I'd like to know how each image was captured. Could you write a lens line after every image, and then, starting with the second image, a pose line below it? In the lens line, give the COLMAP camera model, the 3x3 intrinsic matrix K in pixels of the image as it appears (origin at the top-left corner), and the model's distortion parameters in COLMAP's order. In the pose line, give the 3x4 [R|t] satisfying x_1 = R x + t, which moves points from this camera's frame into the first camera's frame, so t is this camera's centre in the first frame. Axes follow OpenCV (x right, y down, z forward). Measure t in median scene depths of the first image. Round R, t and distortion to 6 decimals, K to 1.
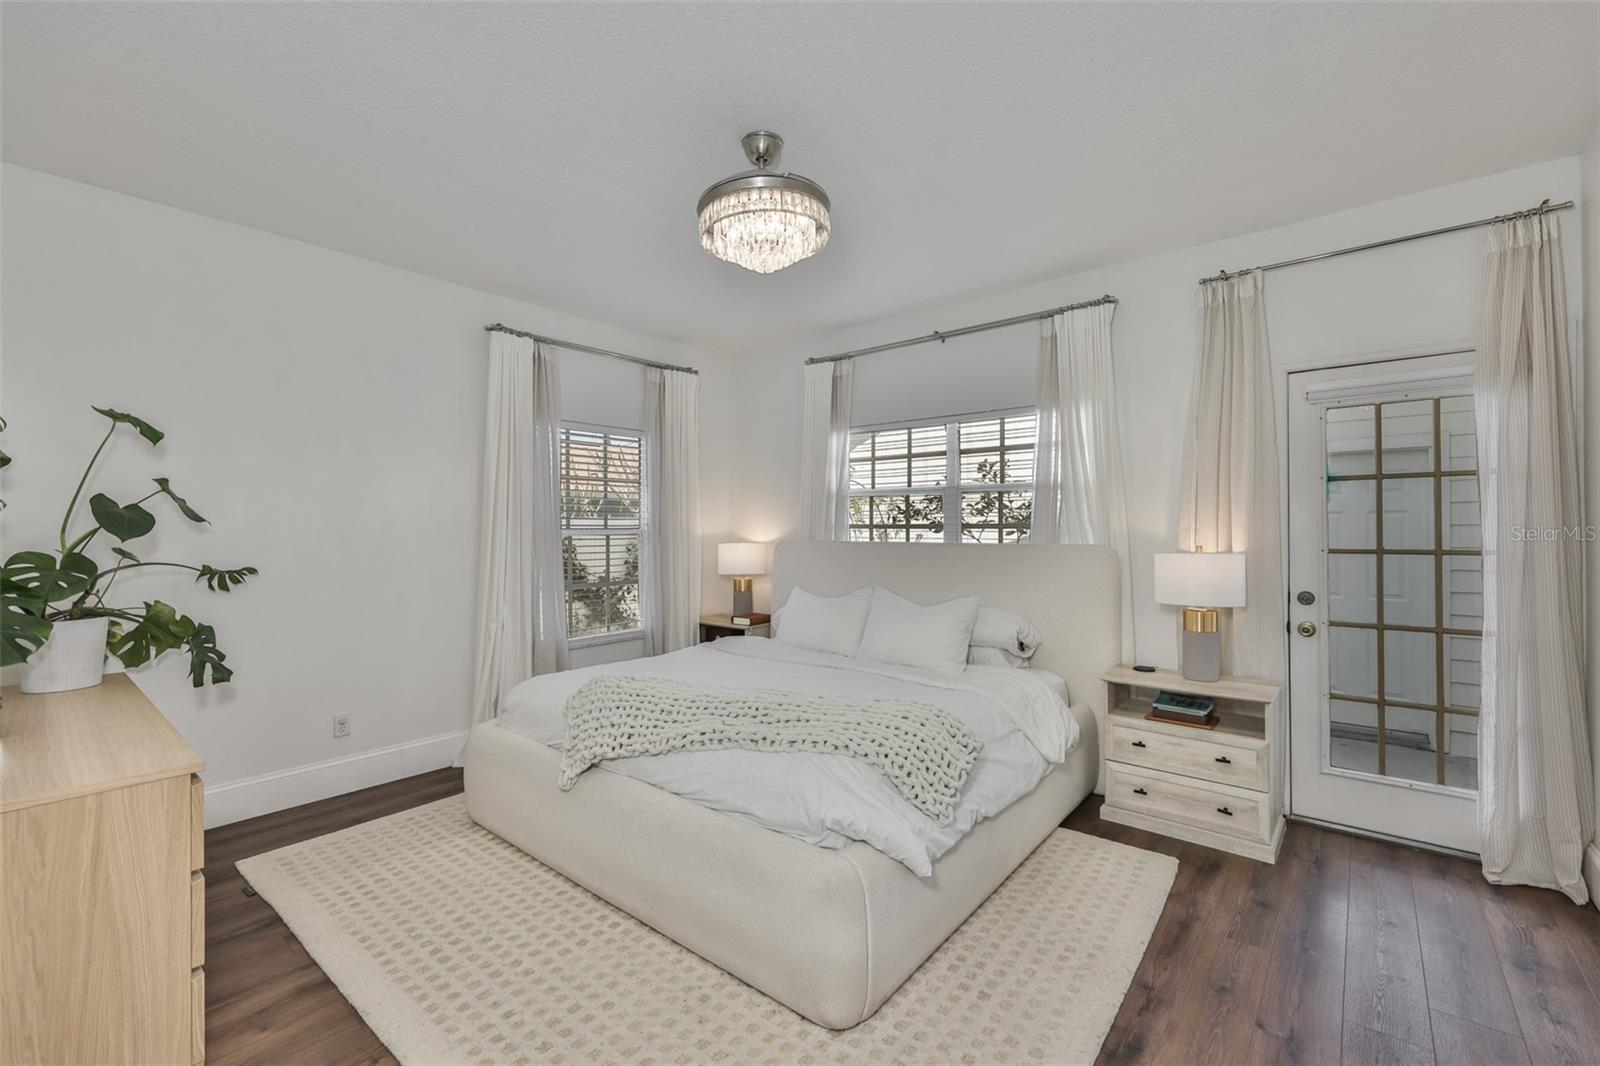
lens RADIAL K [[701.4, 0, 802.4], [0, 701.4, 529.7], [0, 0, 1]] dist [-0.000664, -0.000040]
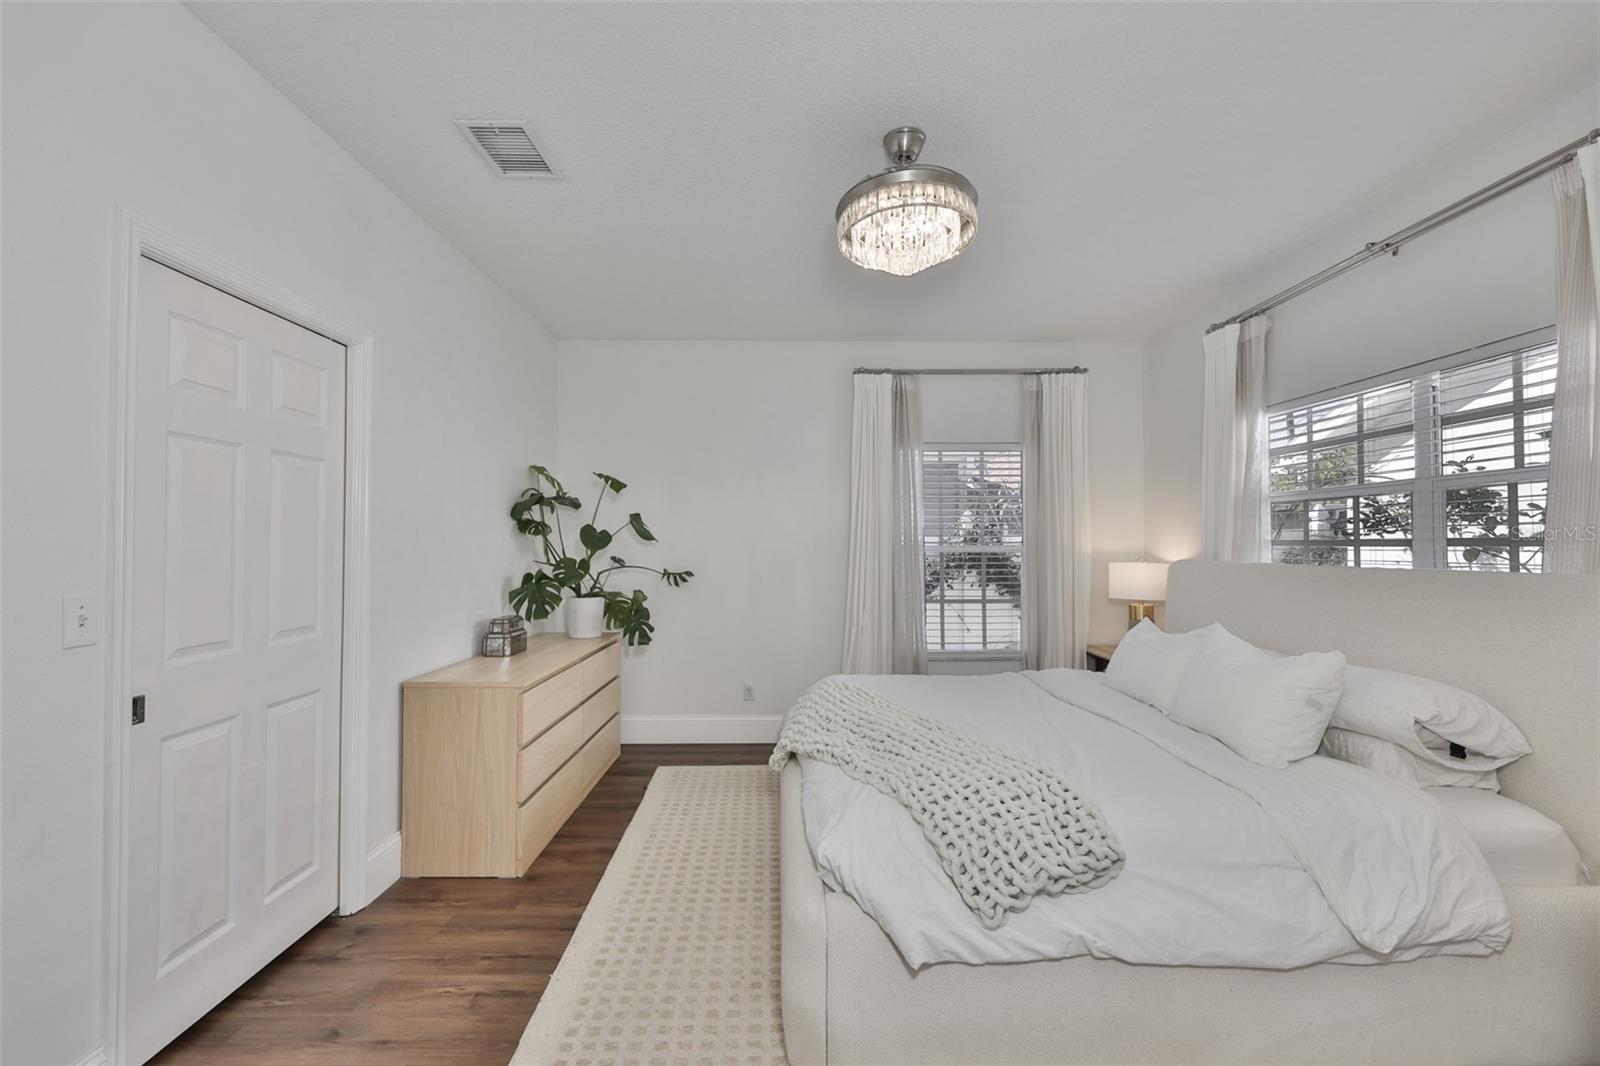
lens RADIAL K [[699.0, 0, 794.0], [0, 699.0, 535.7], [0, 0, 1]] dist [-0.003191, -0.000149]
pose [[0.627707, -0.010071, -0.778385, 0.505430], [-0.002073, 0.999891, -0.014609, 0.000107], [0.778447, 0.010784, 0.627617, 0.257274]]
